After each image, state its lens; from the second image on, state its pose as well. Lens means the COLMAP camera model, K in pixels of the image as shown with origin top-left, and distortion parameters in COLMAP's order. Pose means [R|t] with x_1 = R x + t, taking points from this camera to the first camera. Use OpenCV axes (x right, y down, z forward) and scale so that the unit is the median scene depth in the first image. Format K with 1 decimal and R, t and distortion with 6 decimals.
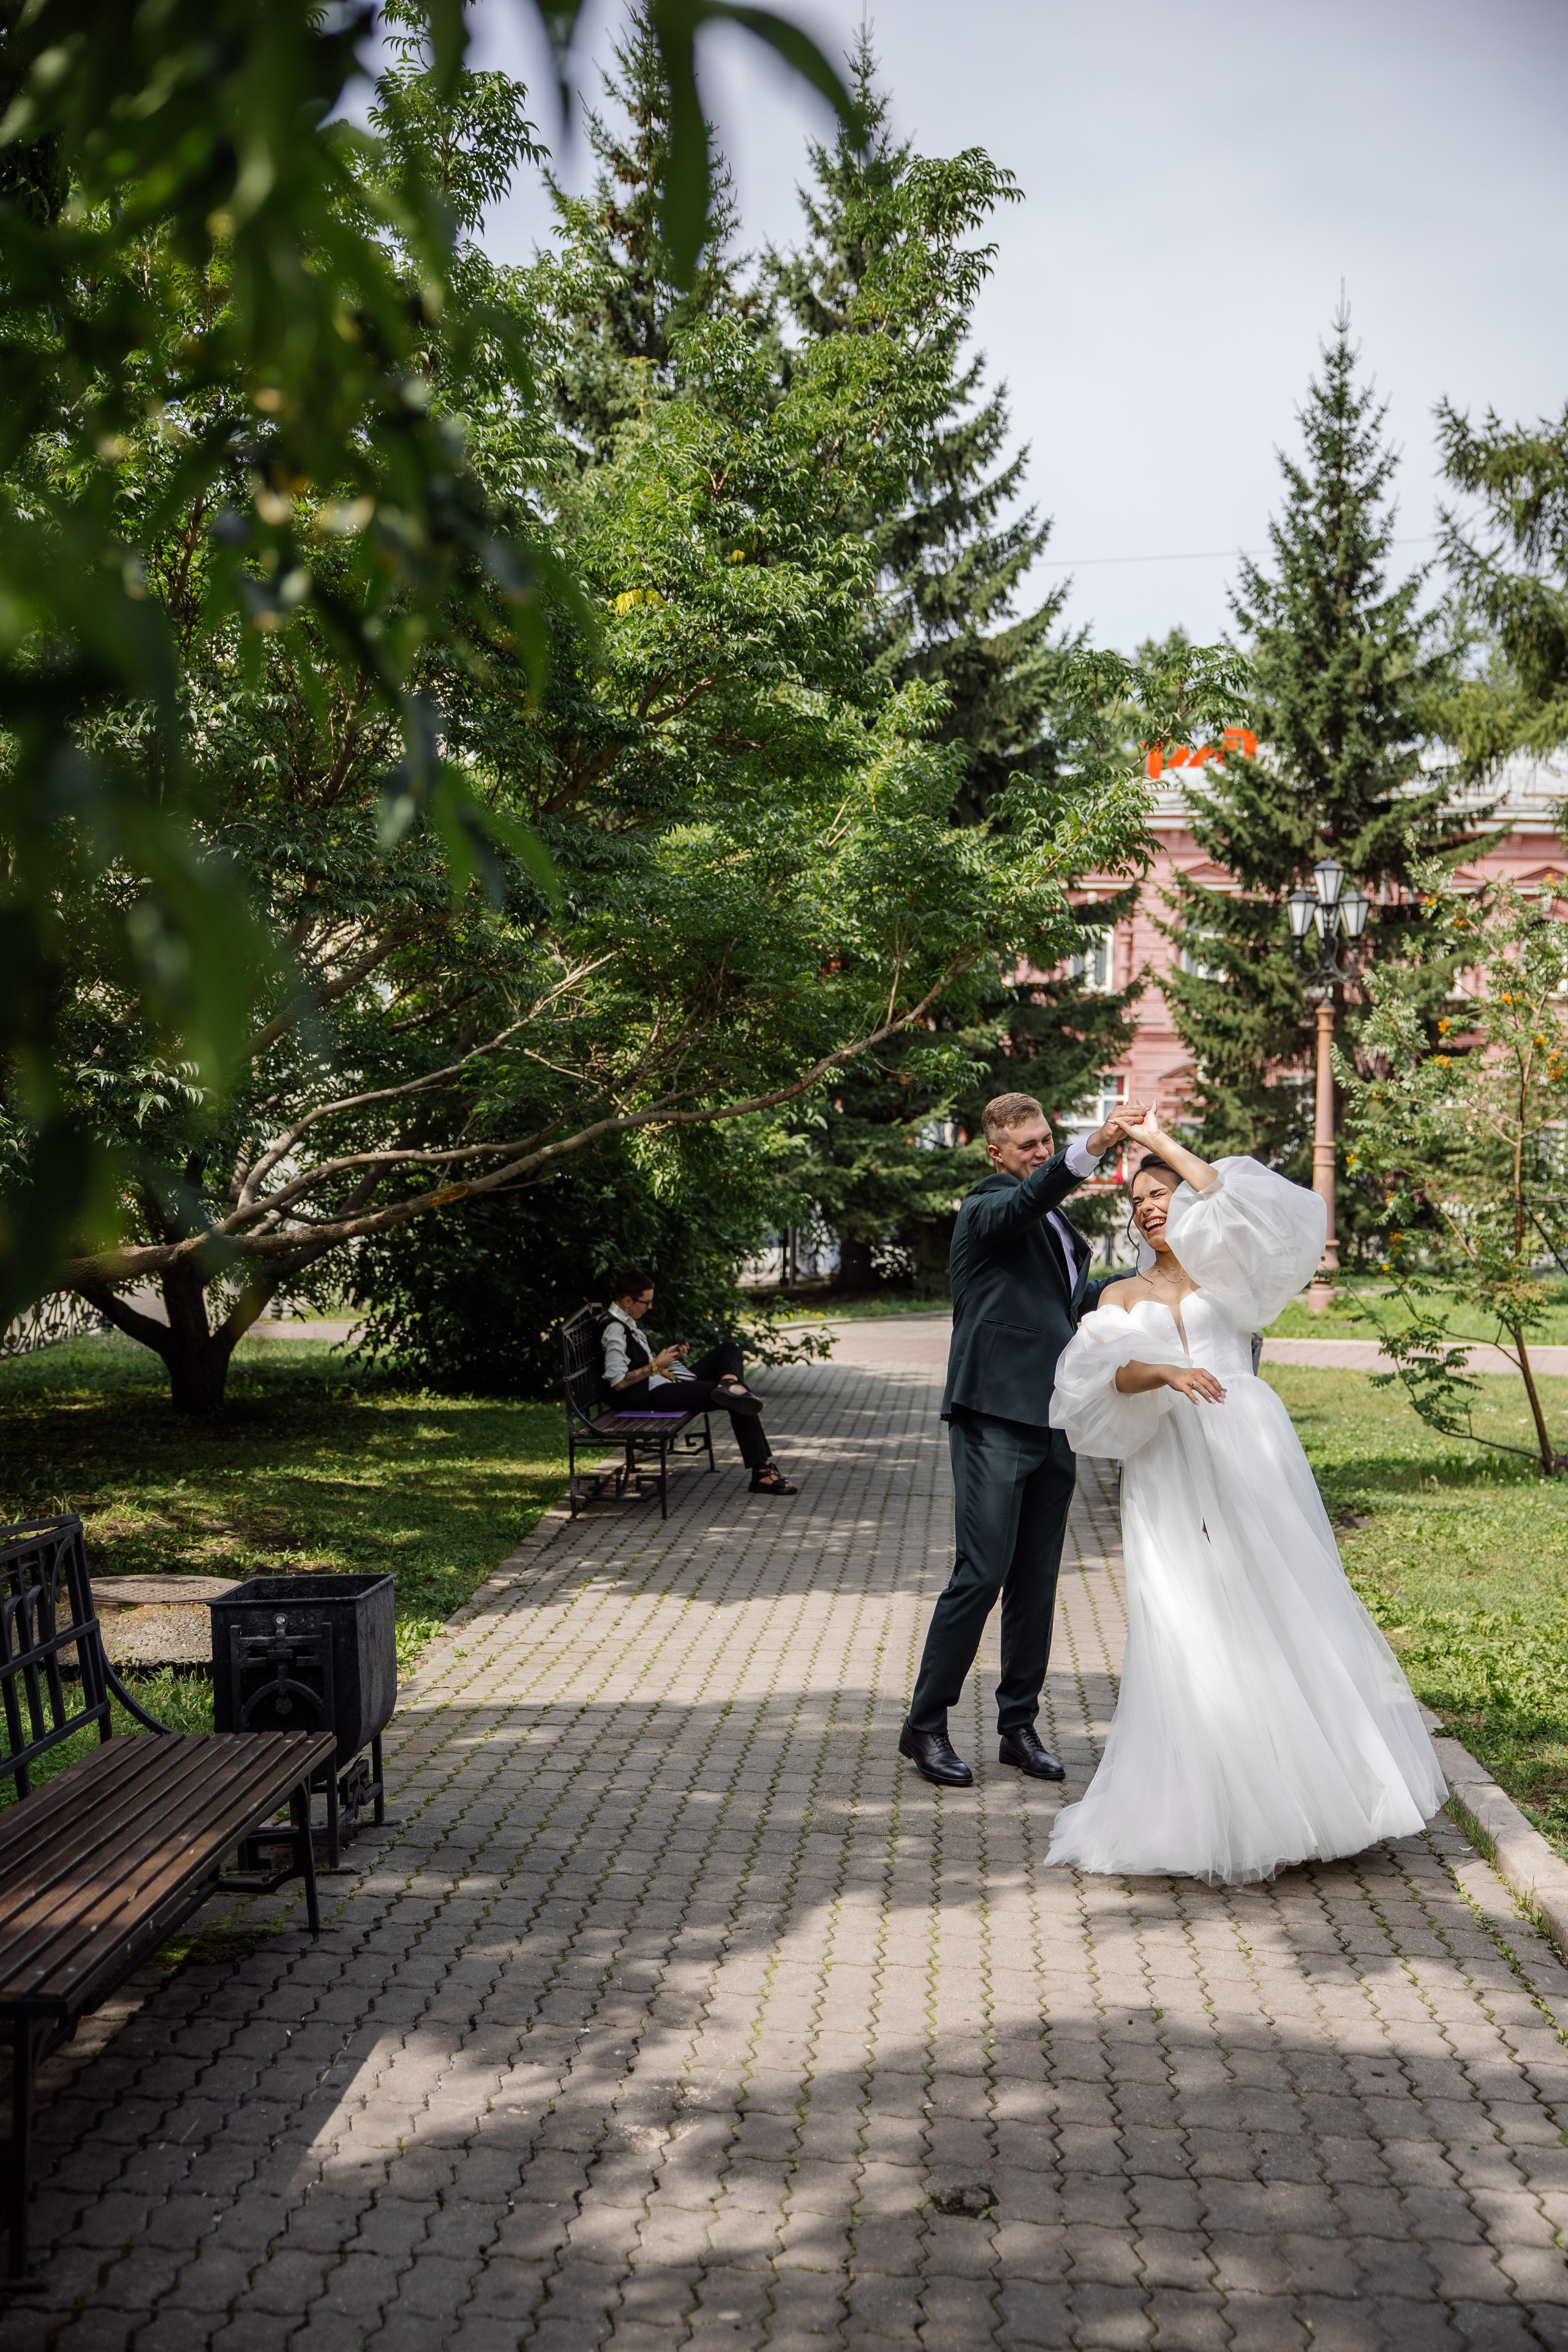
lens RADIAL K [[2827.3, 0, 784.0], [0, 2827.3, 1176.0], [0, 0, 1]] dist [0.000023, -0.000096]
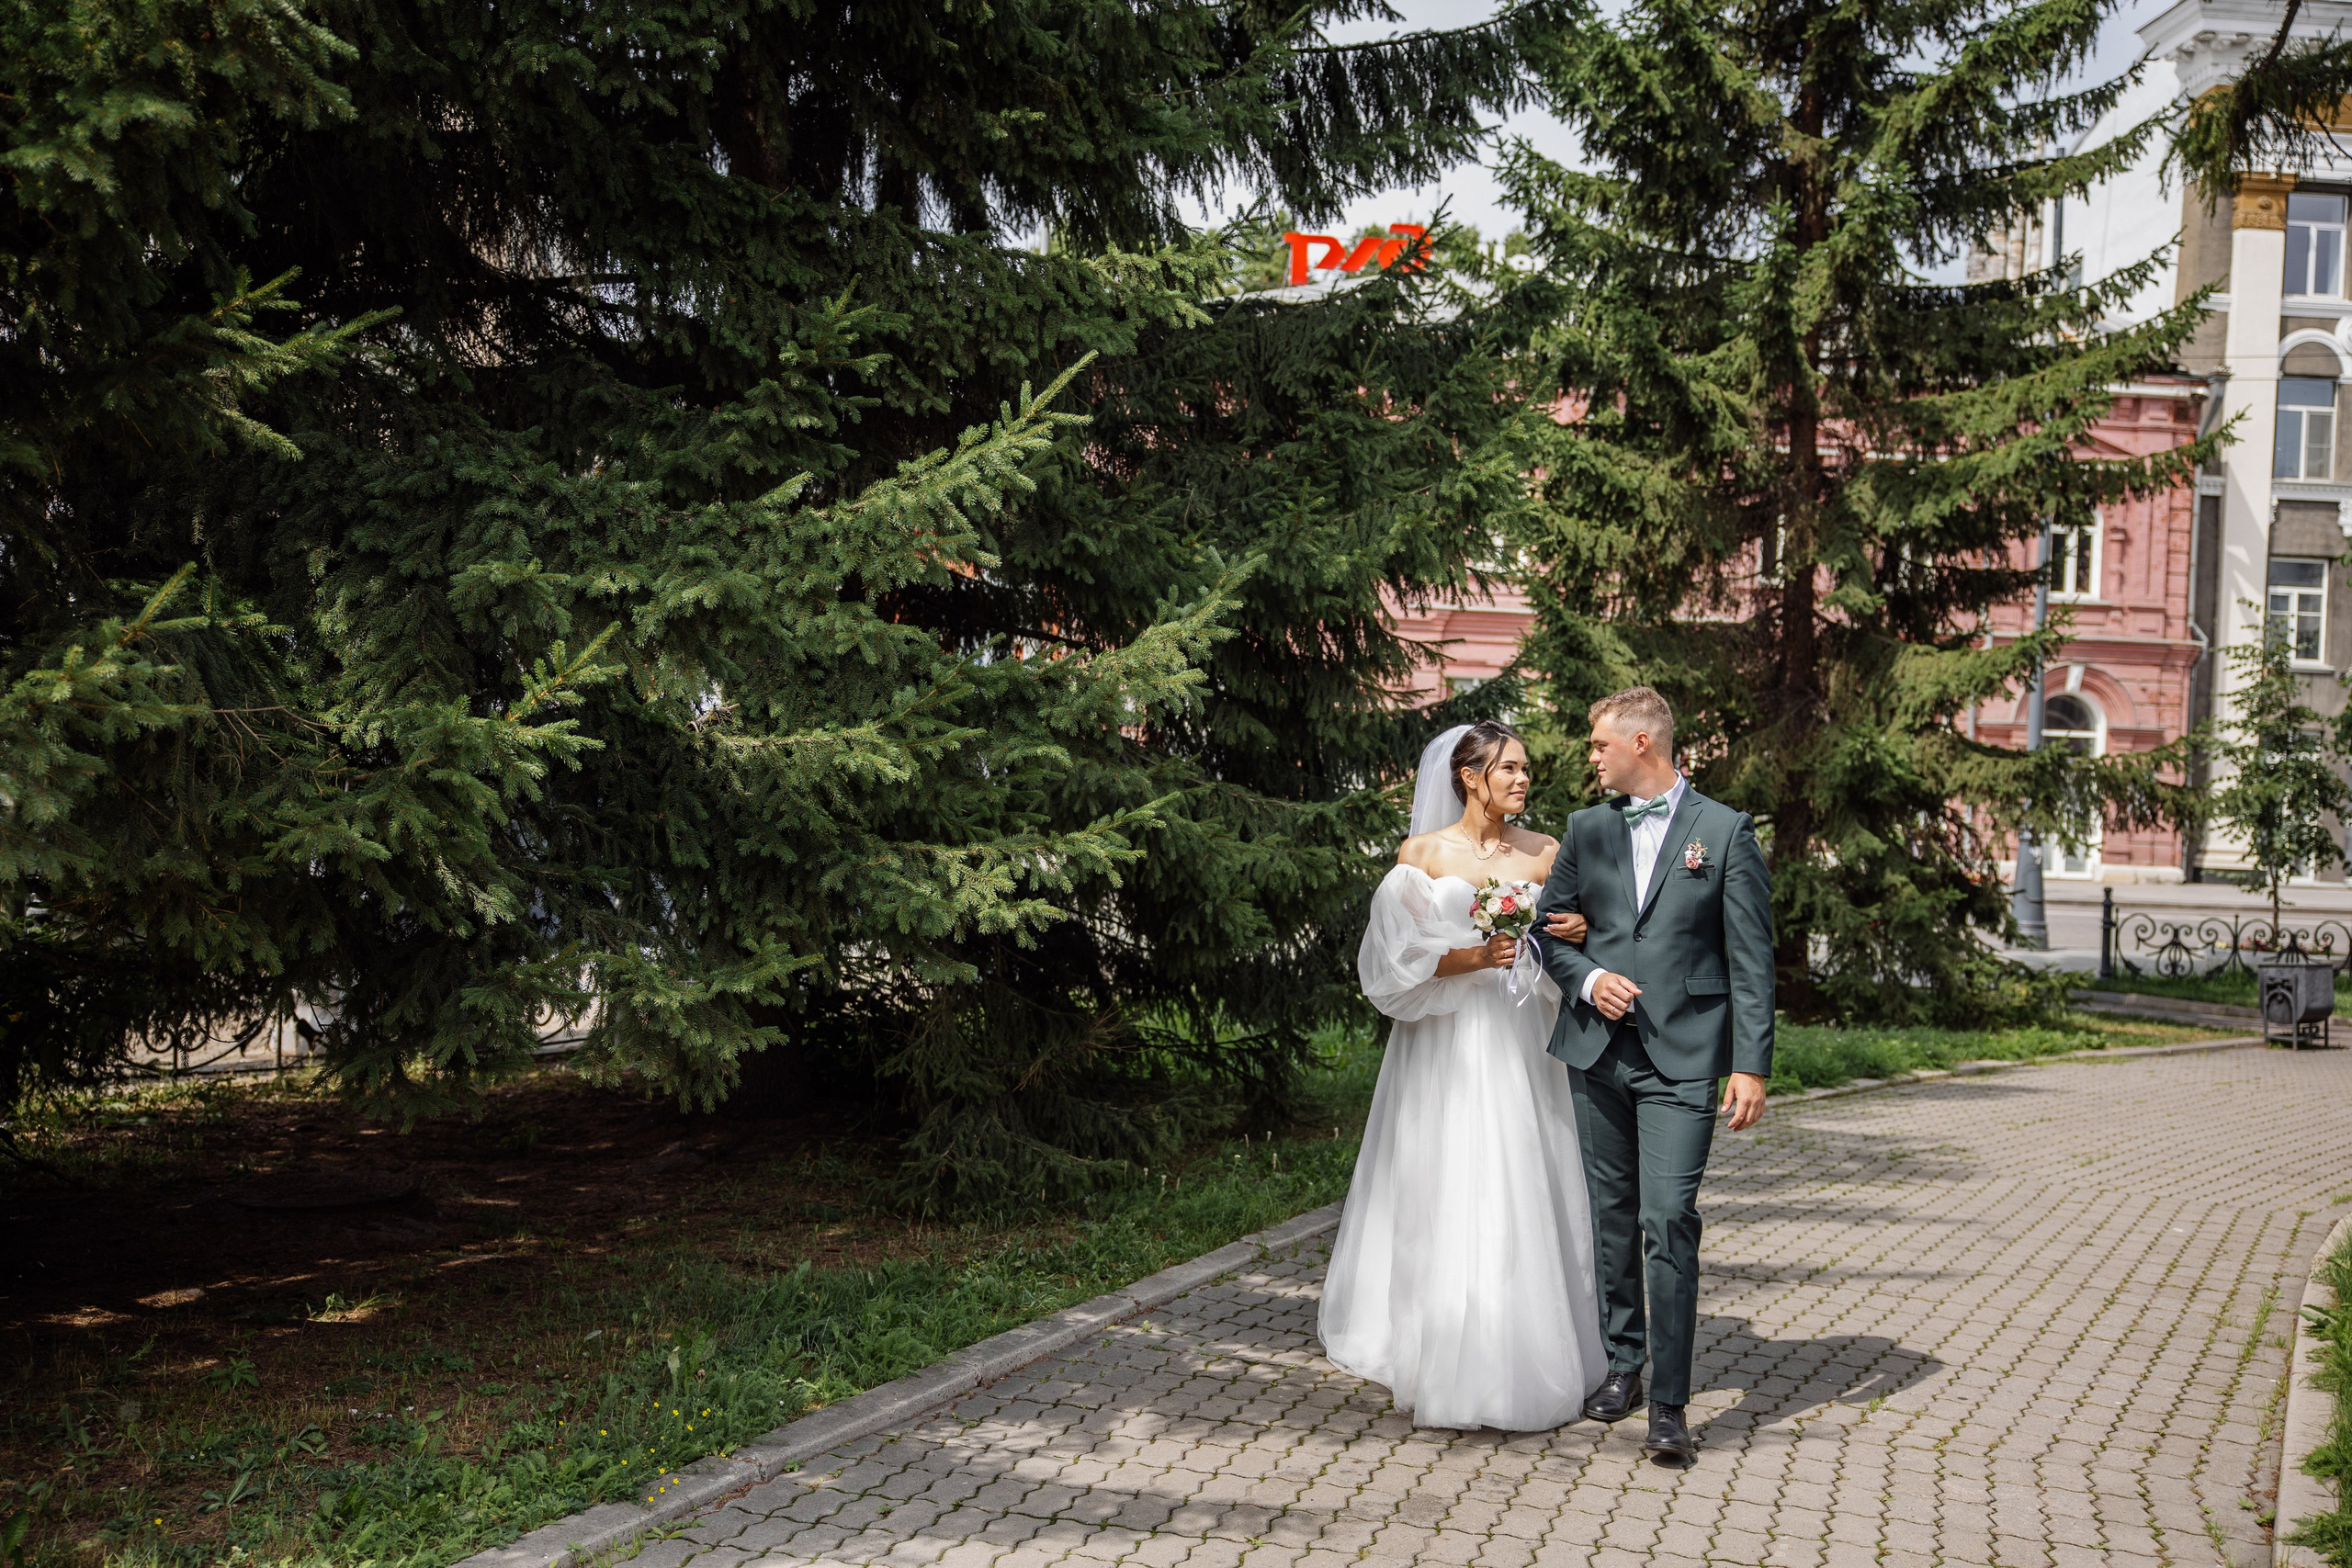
lens RADIAL K [[2371.6, 0, 1176.0], [0, 2371.6, 784.0], [0, 0, 1]] dist [-0.000838, -0.000284]
pose [[0.990517, 0.034290, 0.133046, 0.044113], [-0.033613, 0.999408, -0.007330, 0.001709], [-0.133219, 0.002788, 0.991083, 0.811314]]
